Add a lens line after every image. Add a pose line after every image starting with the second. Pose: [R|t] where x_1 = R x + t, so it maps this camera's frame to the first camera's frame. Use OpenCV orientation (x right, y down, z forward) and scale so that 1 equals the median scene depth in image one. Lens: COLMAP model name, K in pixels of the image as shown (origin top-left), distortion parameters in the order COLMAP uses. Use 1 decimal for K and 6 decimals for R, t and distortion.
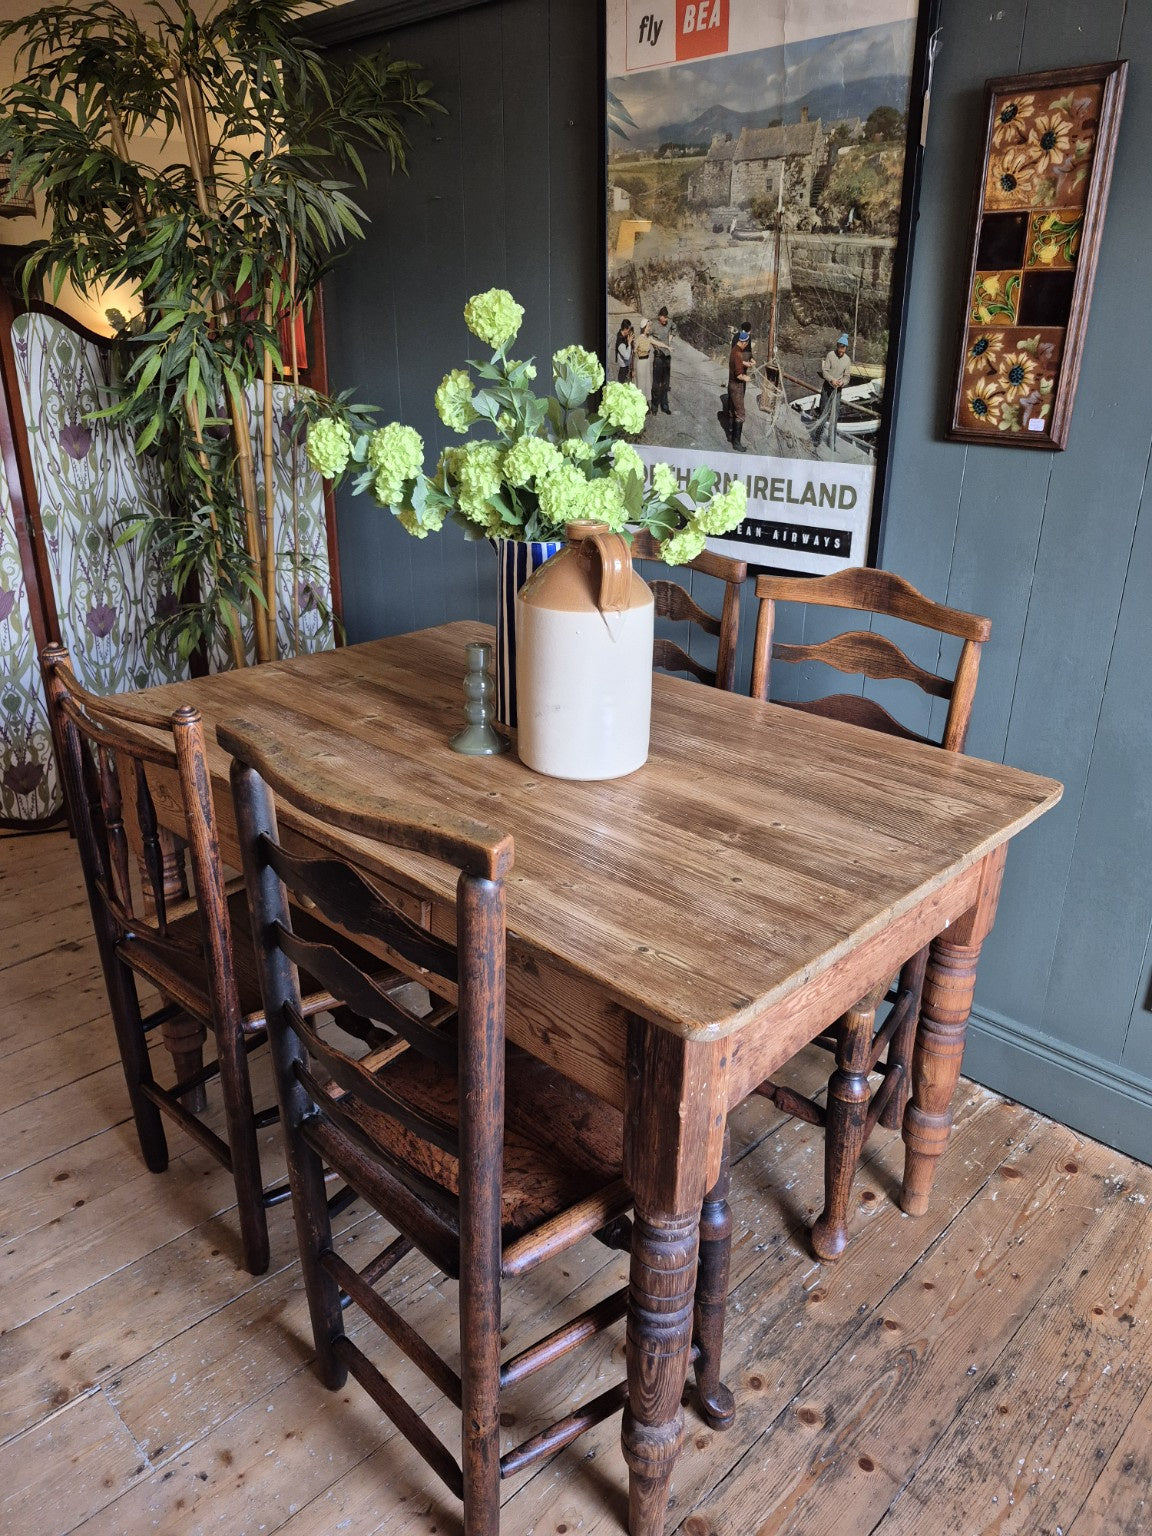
lens RADIAL K [[1083.3, 0, 587.2], [0, 1083.3, 771.5], [0, 0, 1]] dist [0.034775, -0.034831]
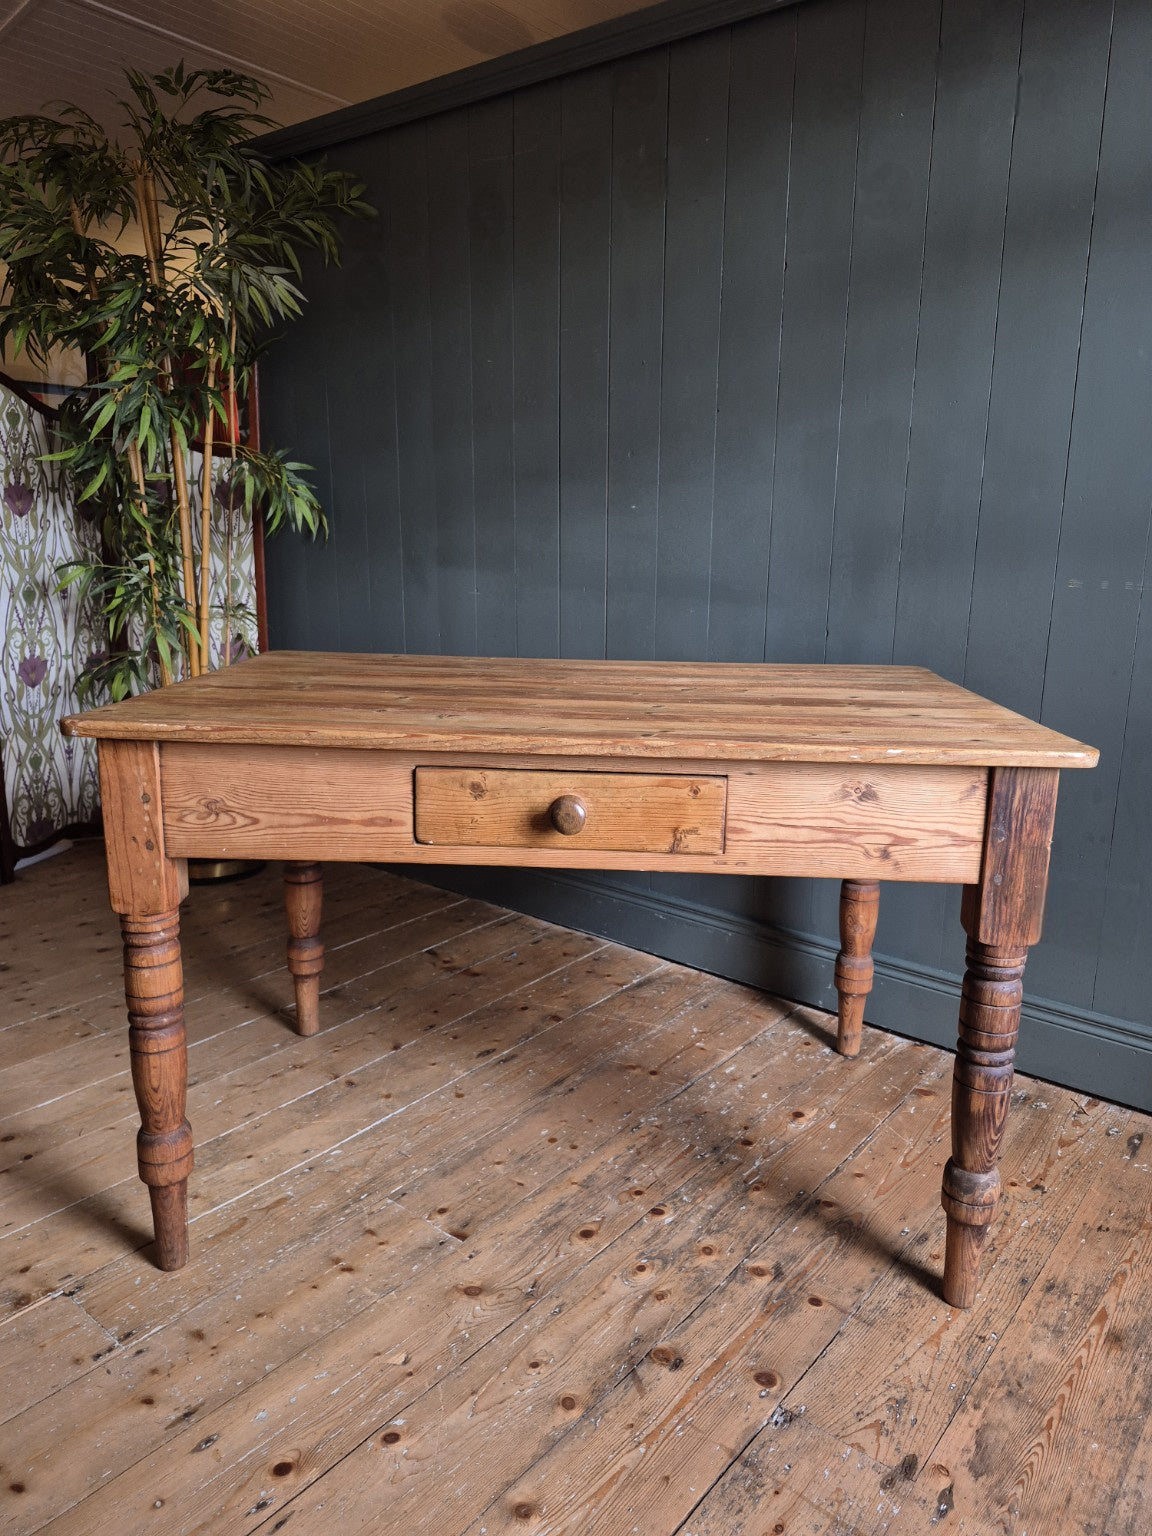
lens RADIAL K [[1083.3, 0, 579.6], [0, 1083.3, 769.6], [0, 0, 1]] dist [0.034775, -0.034831]
pose [[0.995305, -0.021796, 0.094307, -0.049473], [0.035997, 0.987784, -0.151614, 0.218120], [-0.089851, 0.154297, 0.983931, -0.084250]]
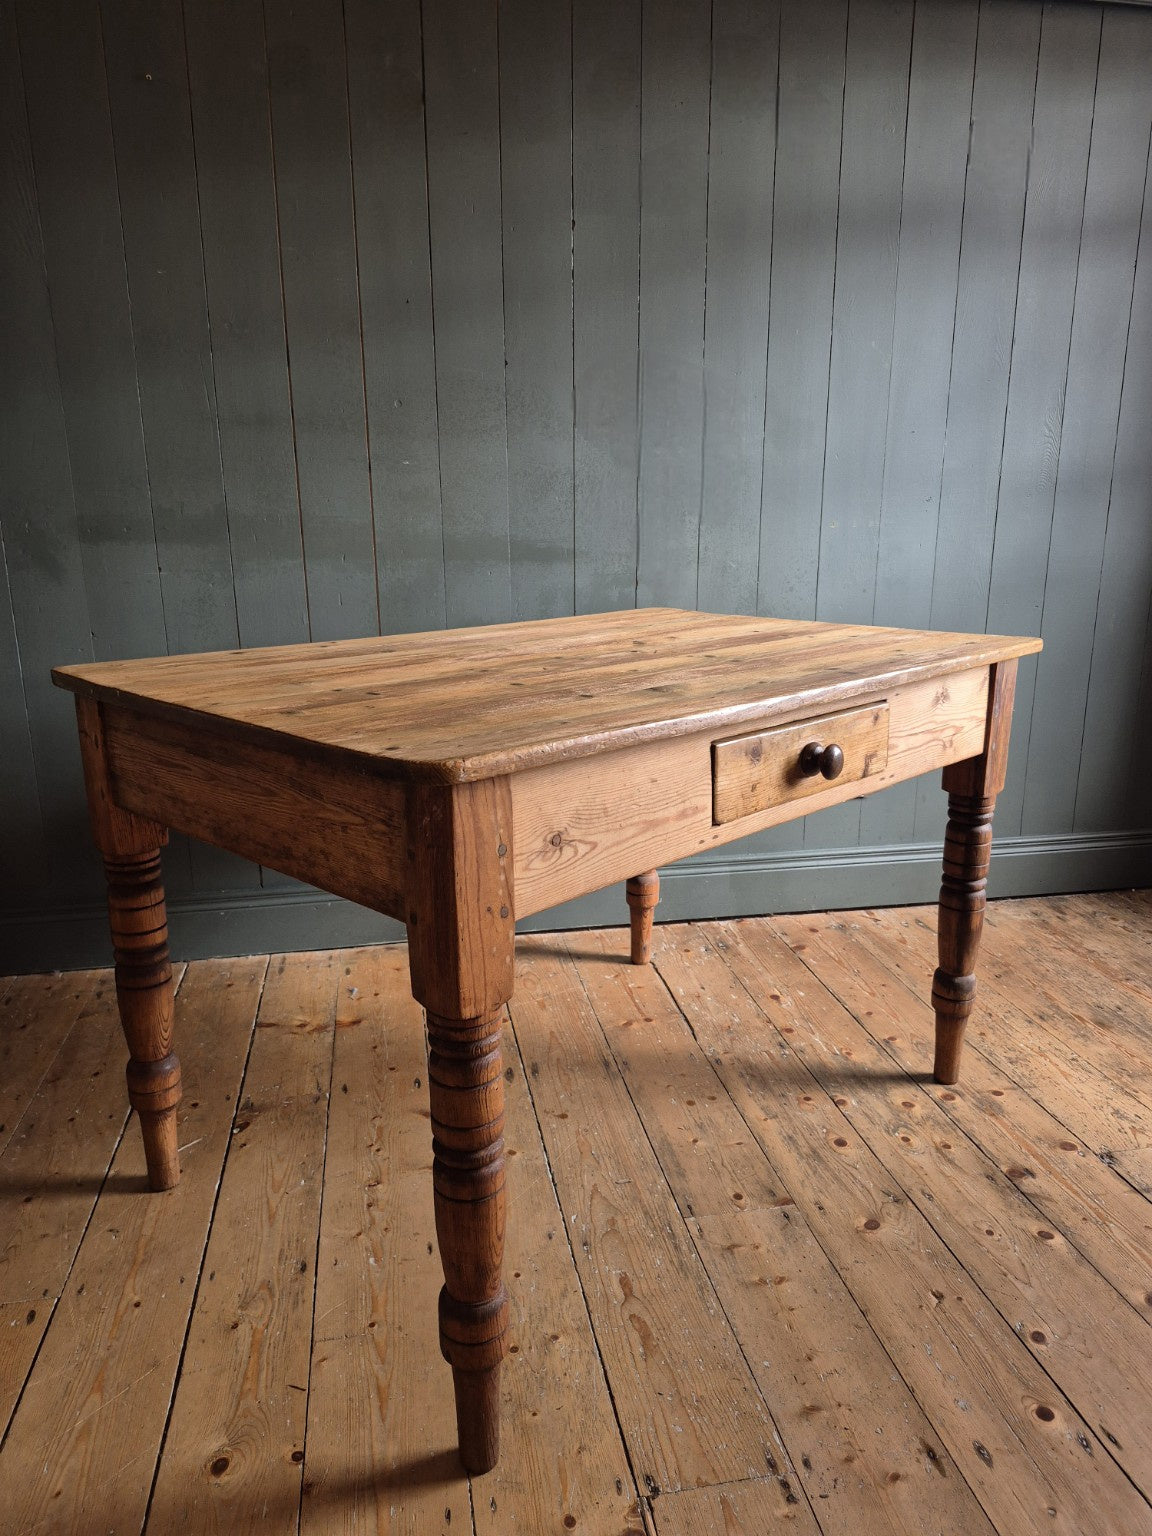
lens RADIAL K [[1069.7, 0, 573.9], [0, 1069.7, 786.4], [0, 0, 1]] dist [0.030277, -0.030906]
pose [[0.571161, -0.226297, 0.789027, -0.797890], [0.315605, 0.947898, 0.043402, 0.041691], [-0.757739, 0.224231, 0.612823, 0.394626]]
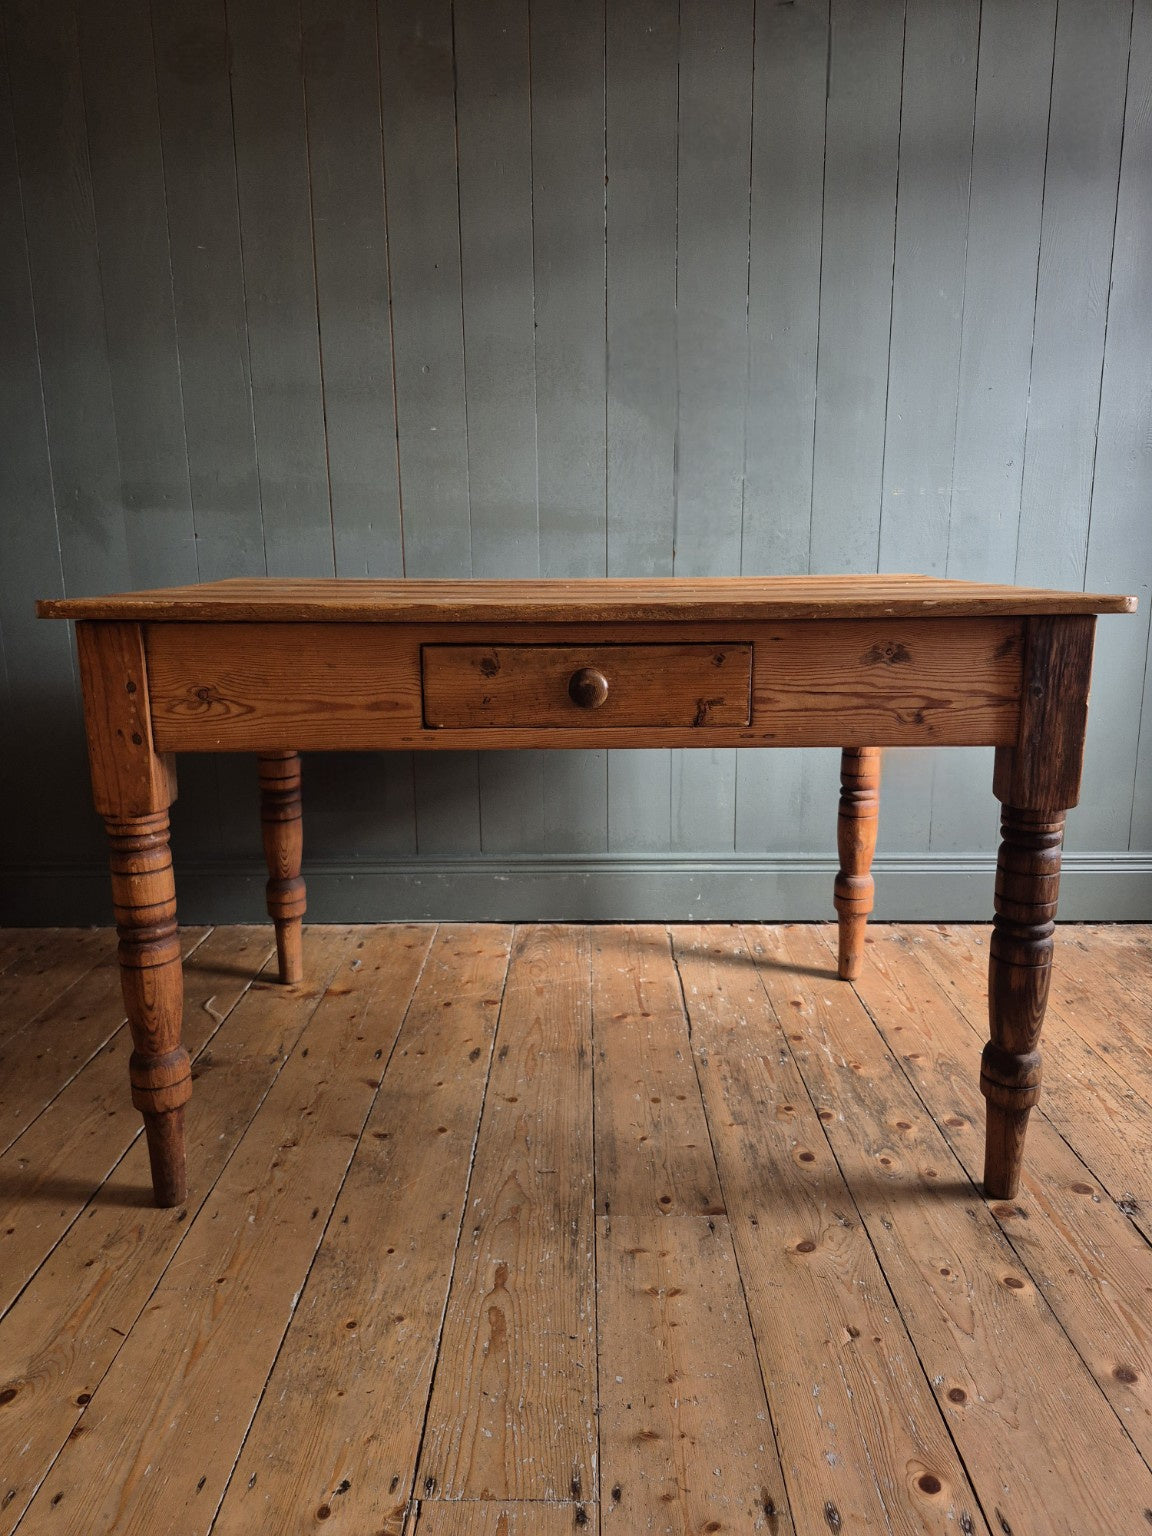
lens RADIAL K [[1069.7, 0, 570.9], [0, 1069.7, 778.5], [0, 0, 1]] dist [0.030277, -0.030906]
pose [[0.718465, -0.167321, 0.675139, -0.625879], [0.274109, 0.960196, -0.053732, 0.171867], [-0.639275, 0.223666, 0.735731, 0.304793]]
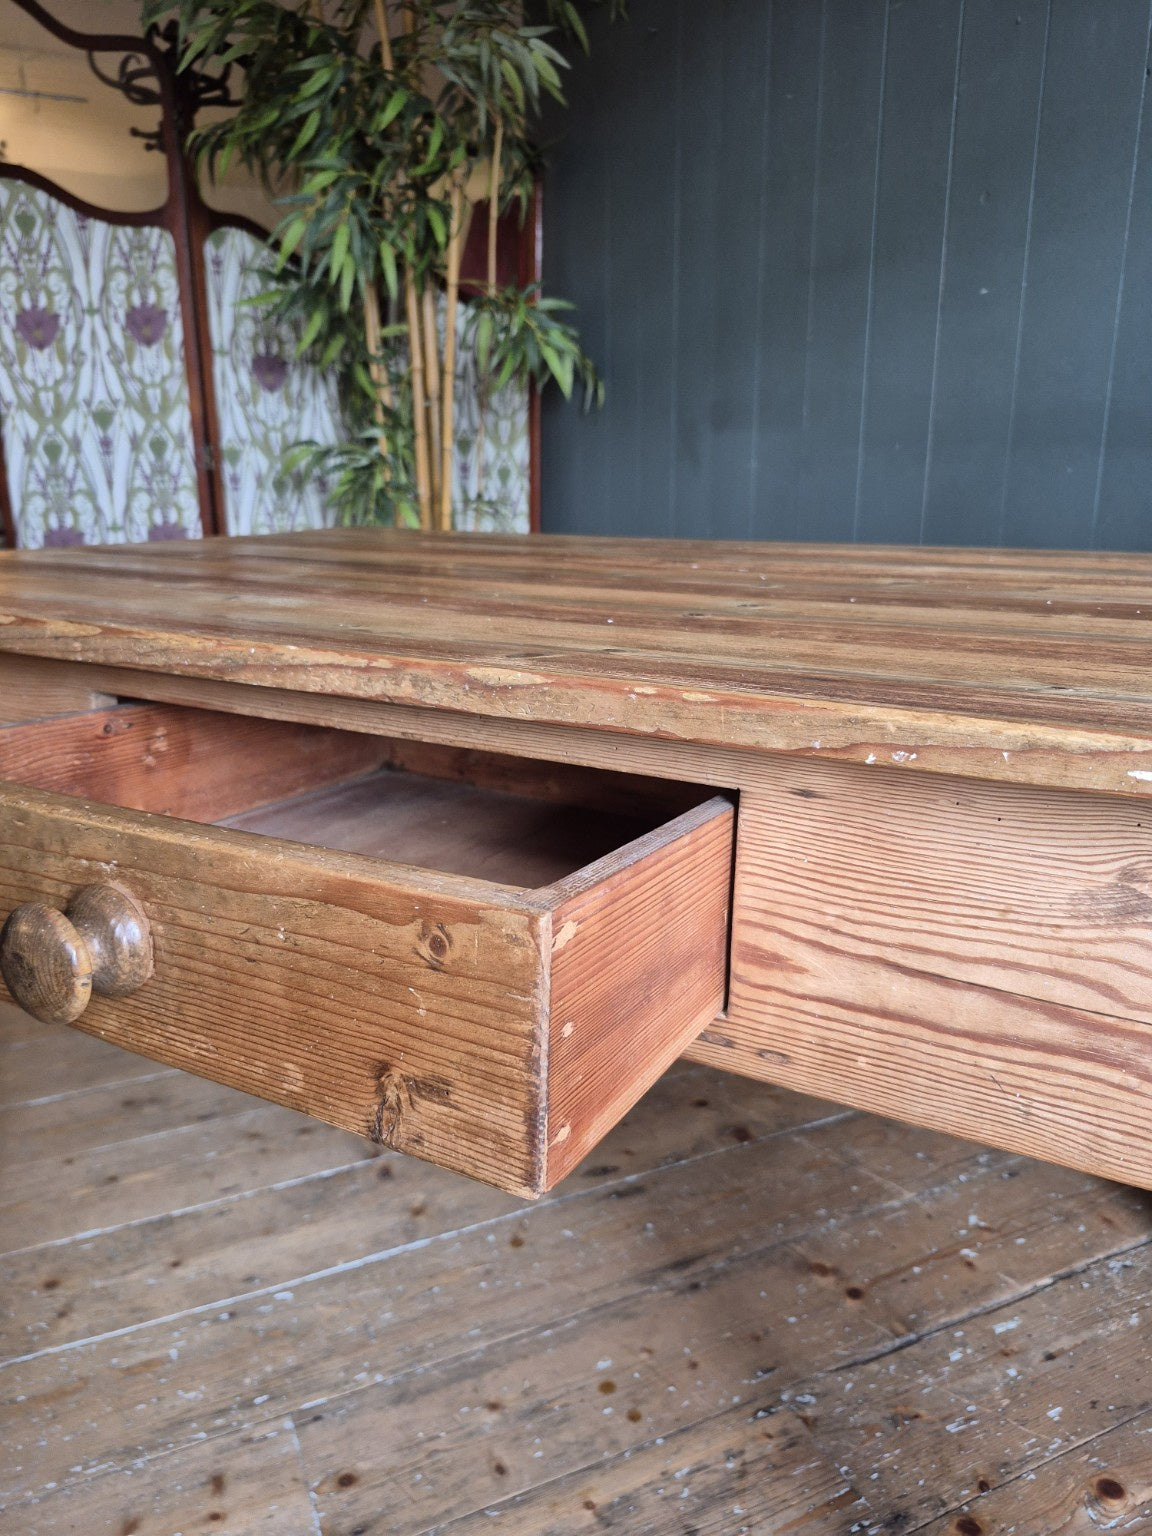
lens RADIAL K [[1083.3, 0, 557.8], [0, 1083.3, 775.8], [0, 0, 1]] dist [0.034775, -0.034831]
pose [[0.934322, 0.080429, -0.347237, 0.173266], [-0.115497, 0.989961, -0.081472, 0.132302], [0.337198, 0.116226, 0.934232, 0.407086]]
